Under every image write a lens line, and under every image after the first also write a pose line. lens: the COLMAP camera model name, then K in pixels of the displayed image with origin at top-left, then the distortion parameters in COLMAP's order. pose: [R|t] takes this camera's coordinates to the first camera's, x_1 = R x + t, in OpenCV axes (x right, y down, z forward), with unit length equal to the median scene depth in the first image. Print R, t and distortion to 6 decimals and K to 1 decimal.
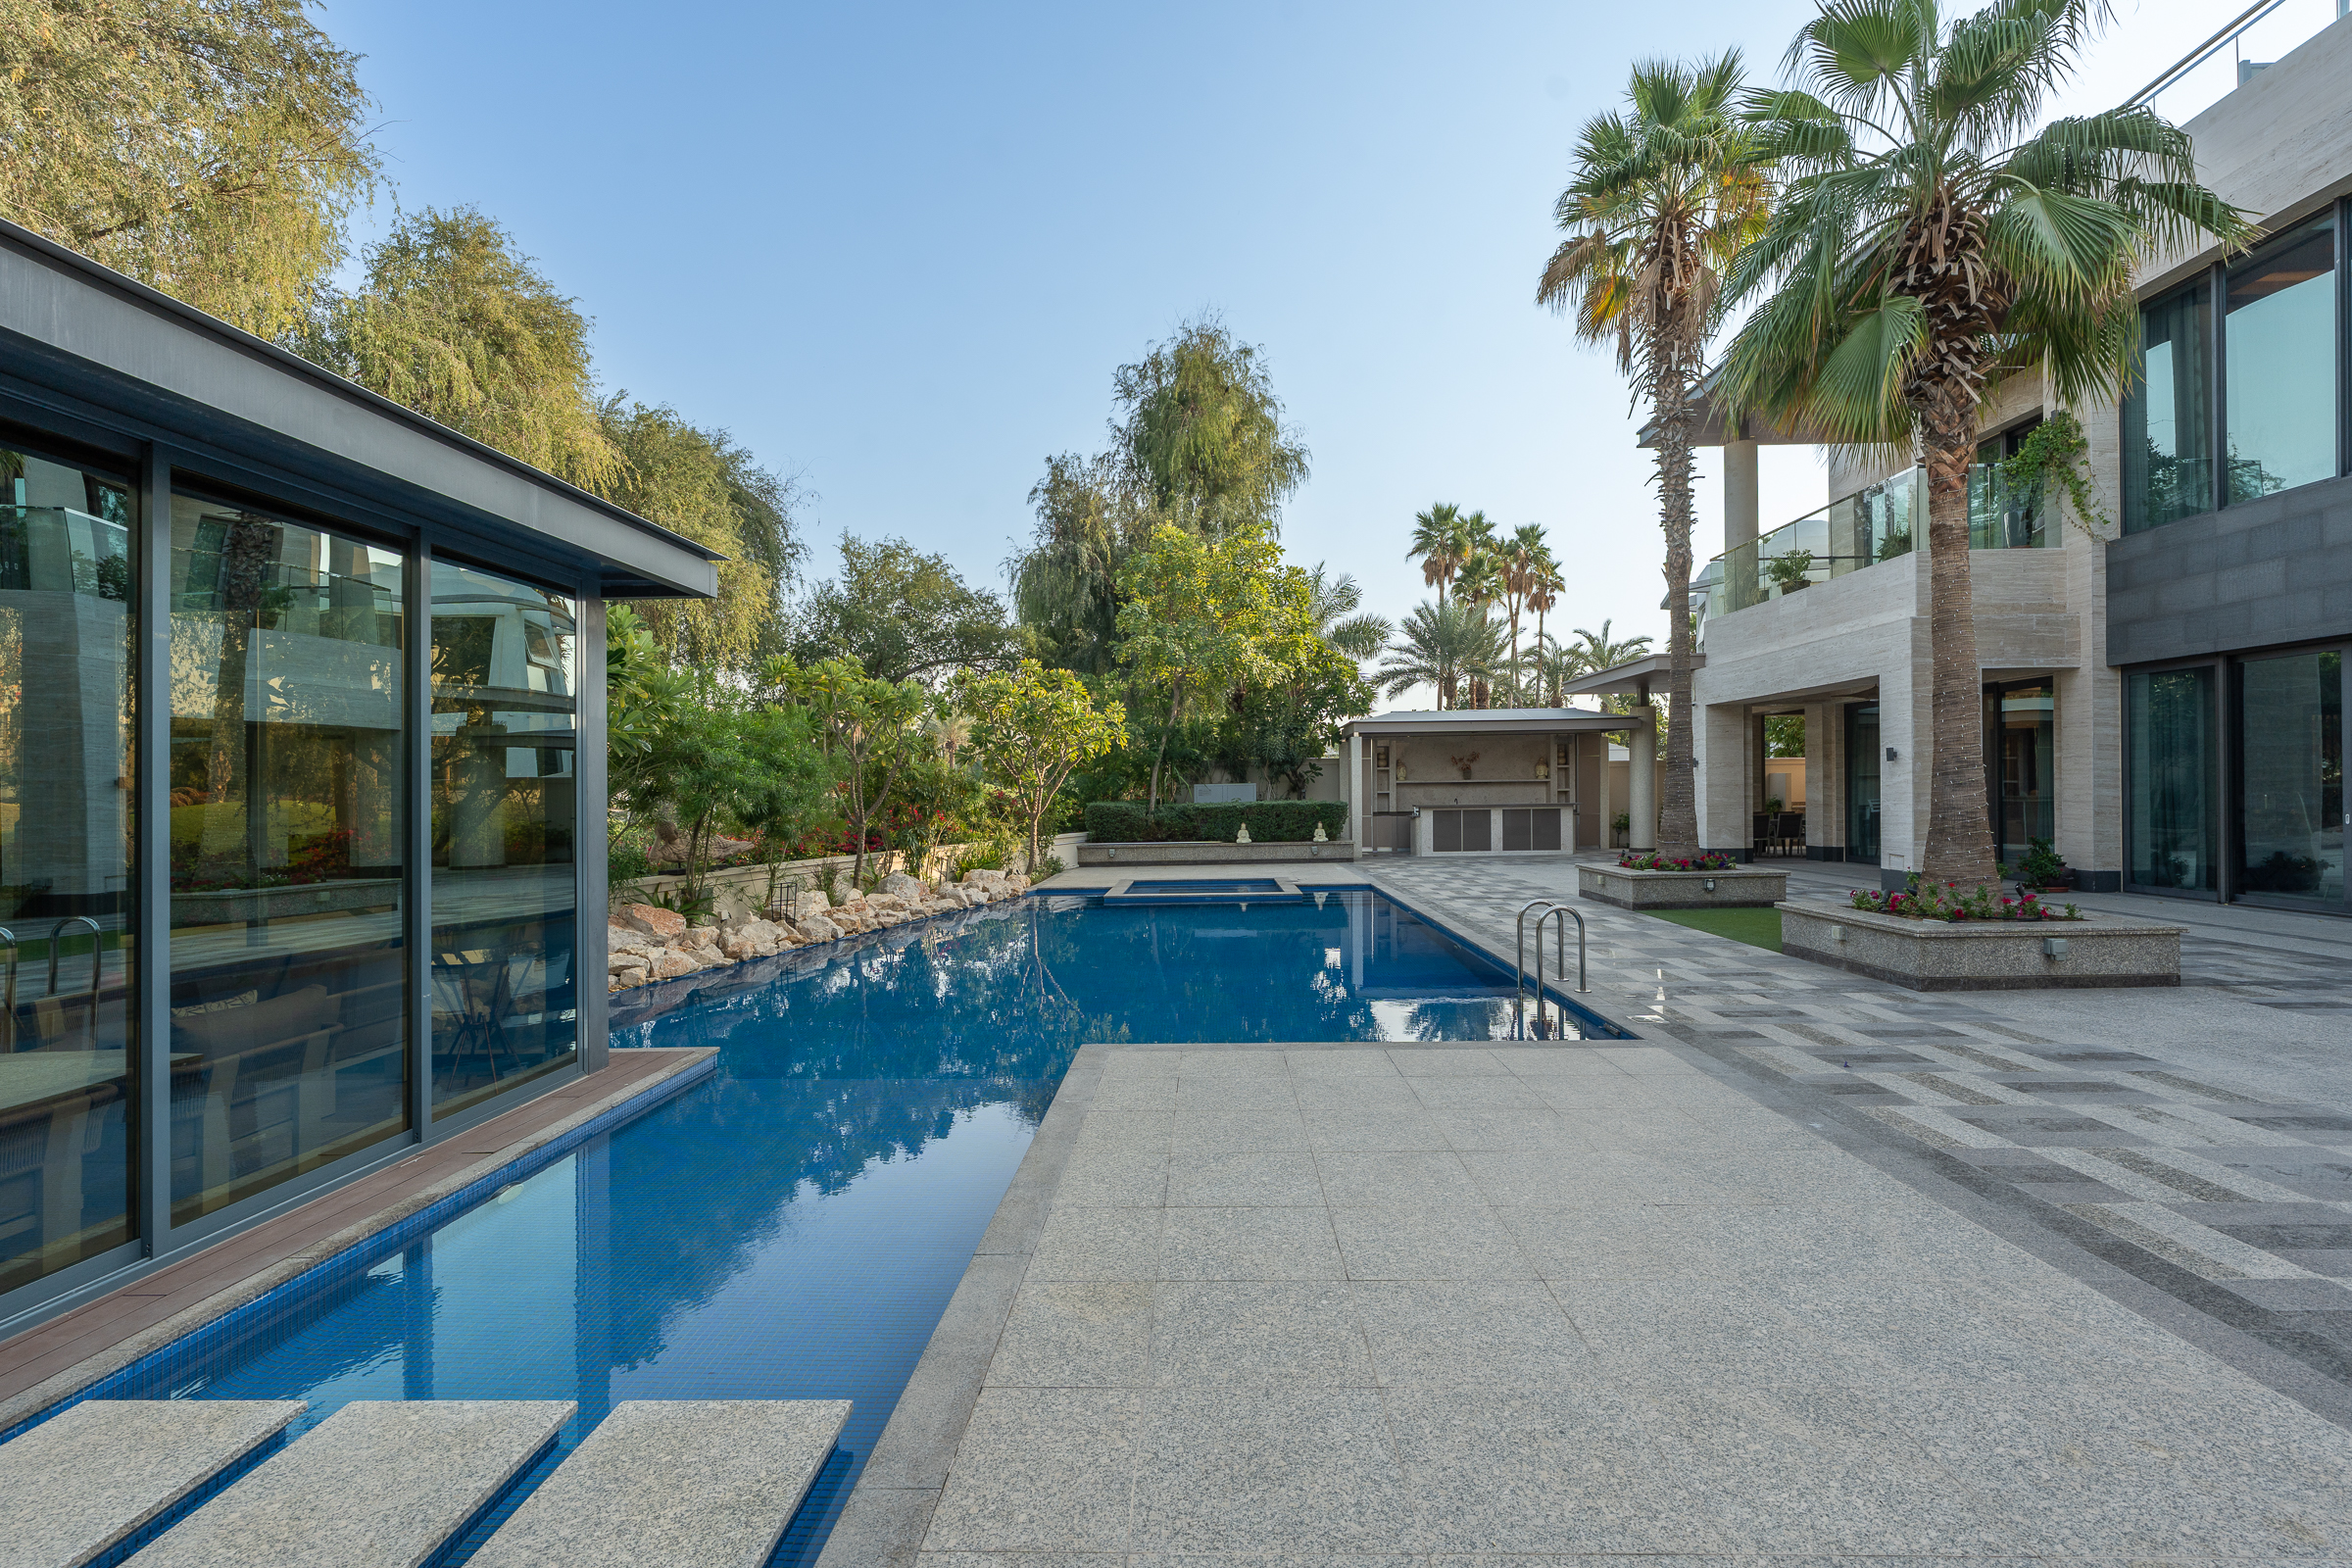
lens RADIAL K [[1076.7, 0, 1175.2], [0, 1076.7, 800.3], [0, 0, 1]] dist [-0.001777, -0.000682]
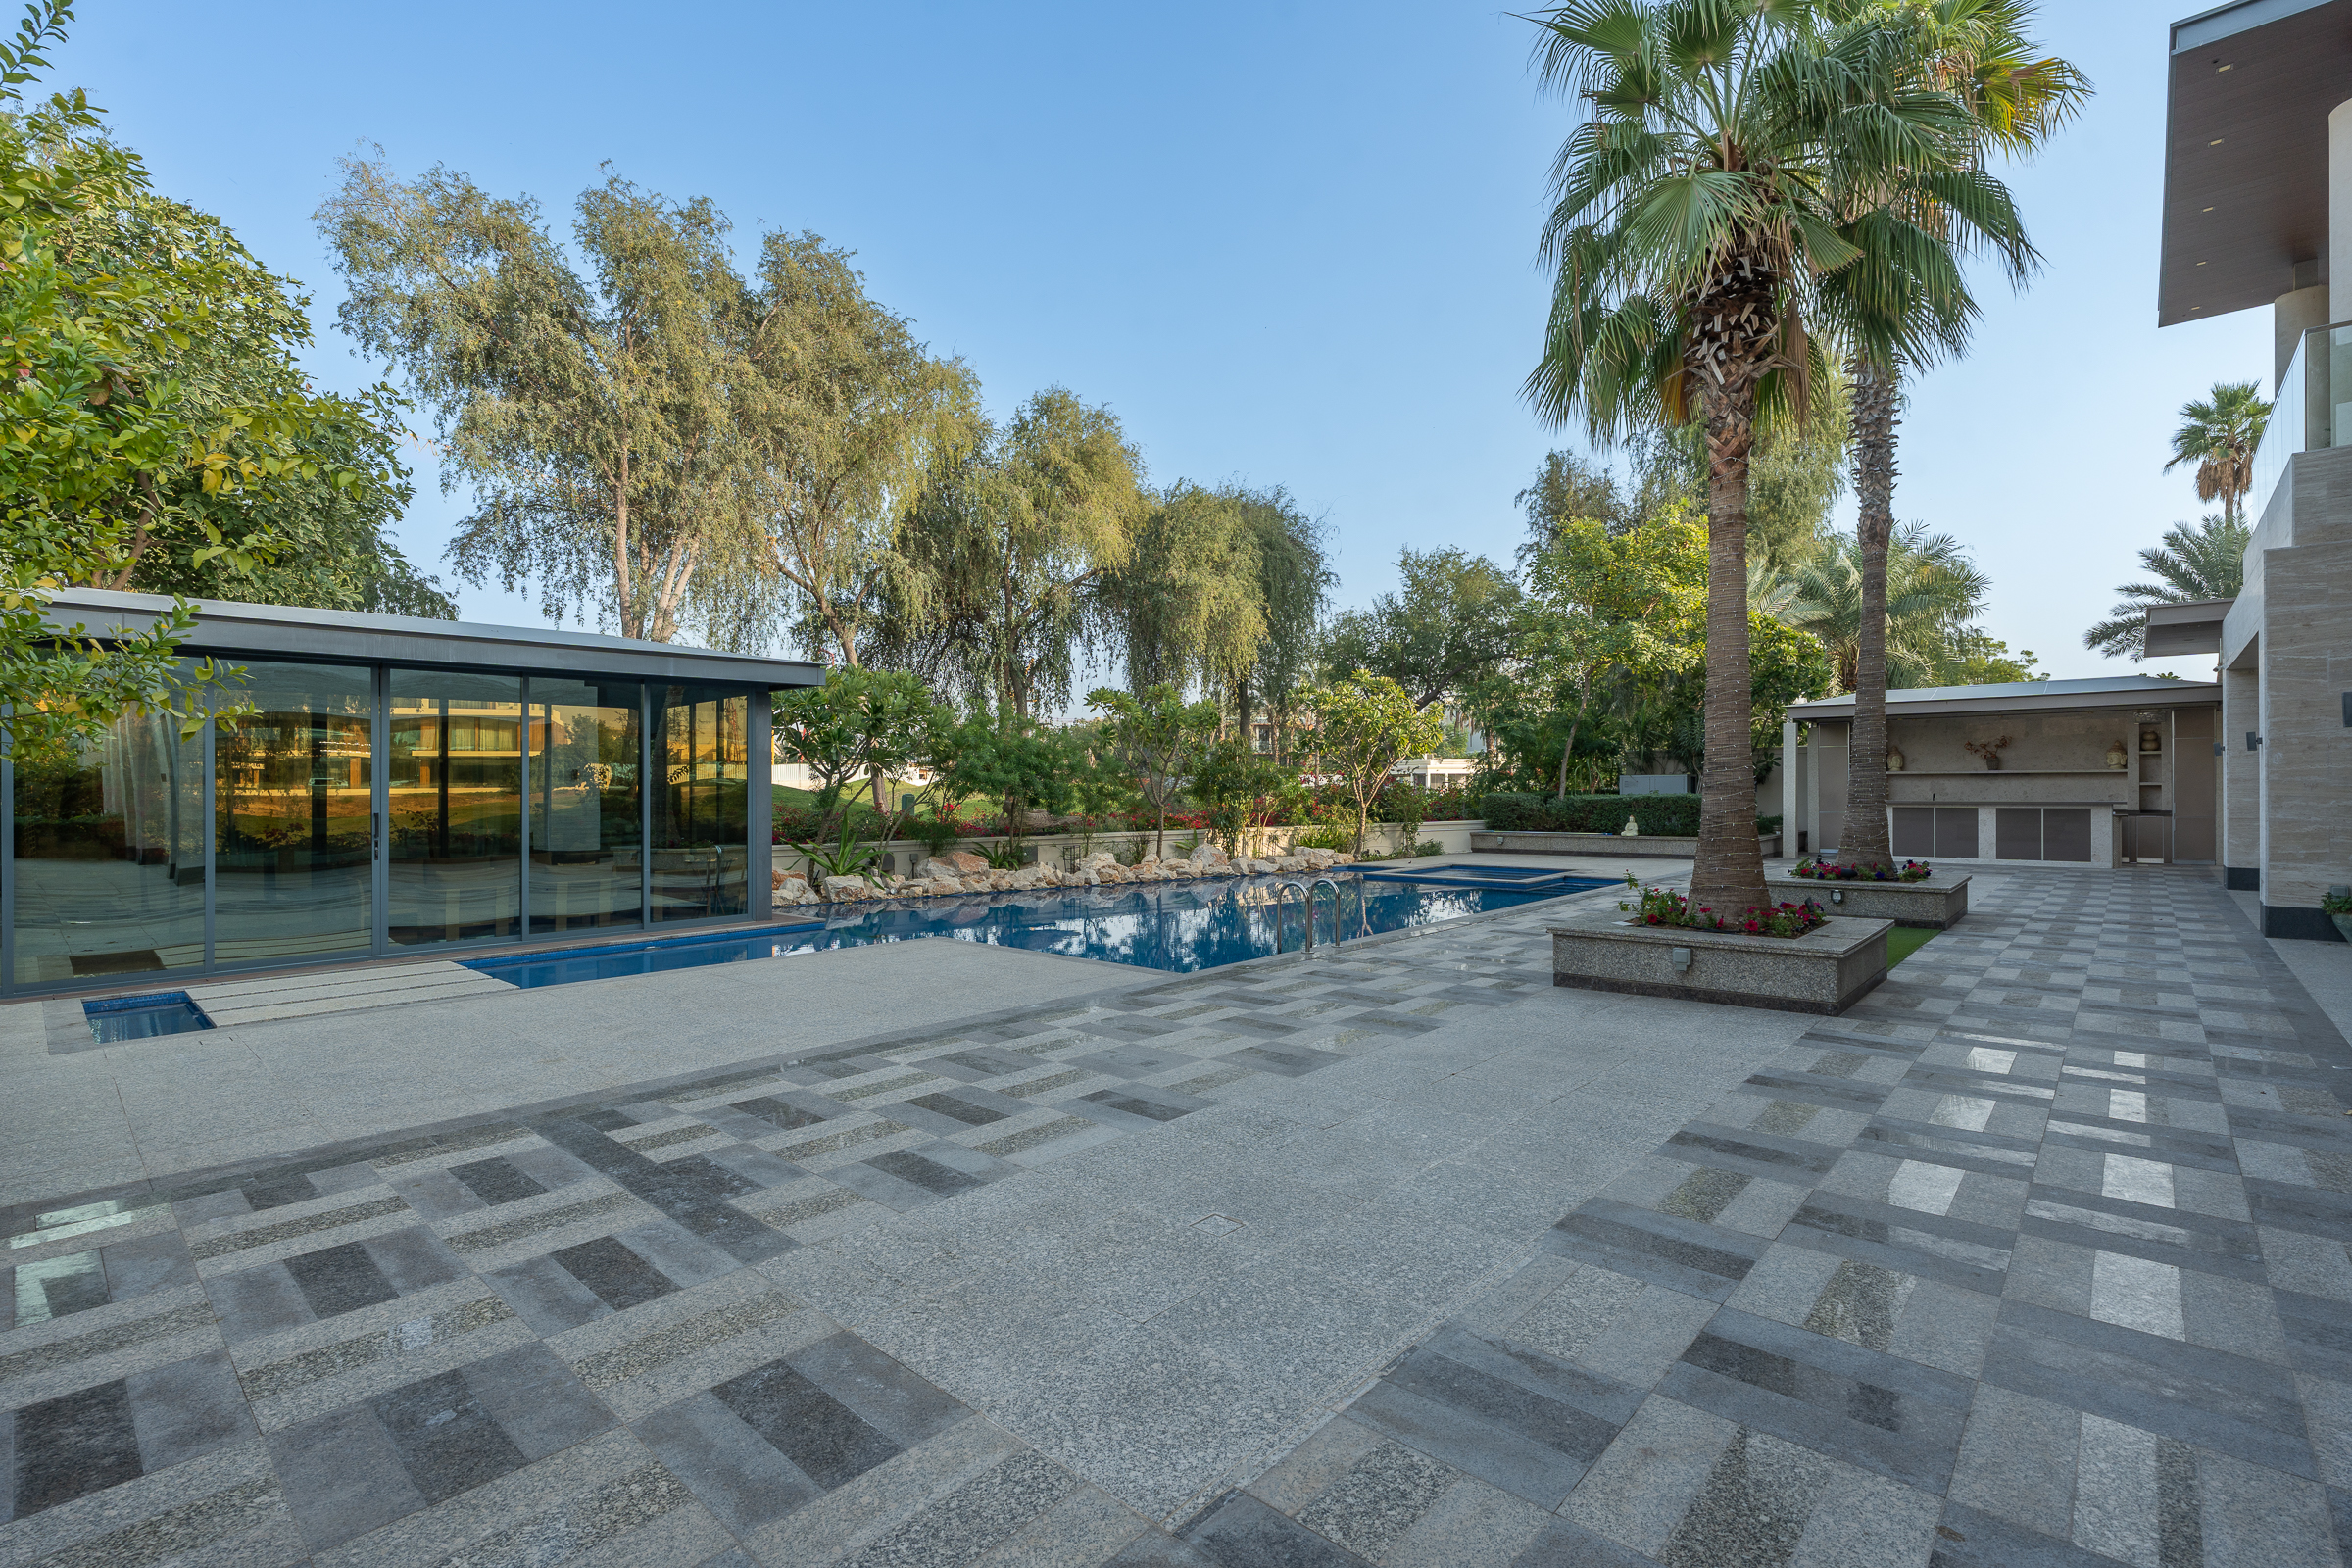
lens RADIAL K [[1076.7, 0, 1174.6], [0, 1076.7, 789.0], [0, 0, 1]] dist [-0.001777, -0.000682]
pose [[0.755105, 0.011896, -0.655496, 0.389110], [-0.009507, 0.999929, 0.007195, -0.006070], [0.655535, 0.000799, 0.755164, -0.011589]]
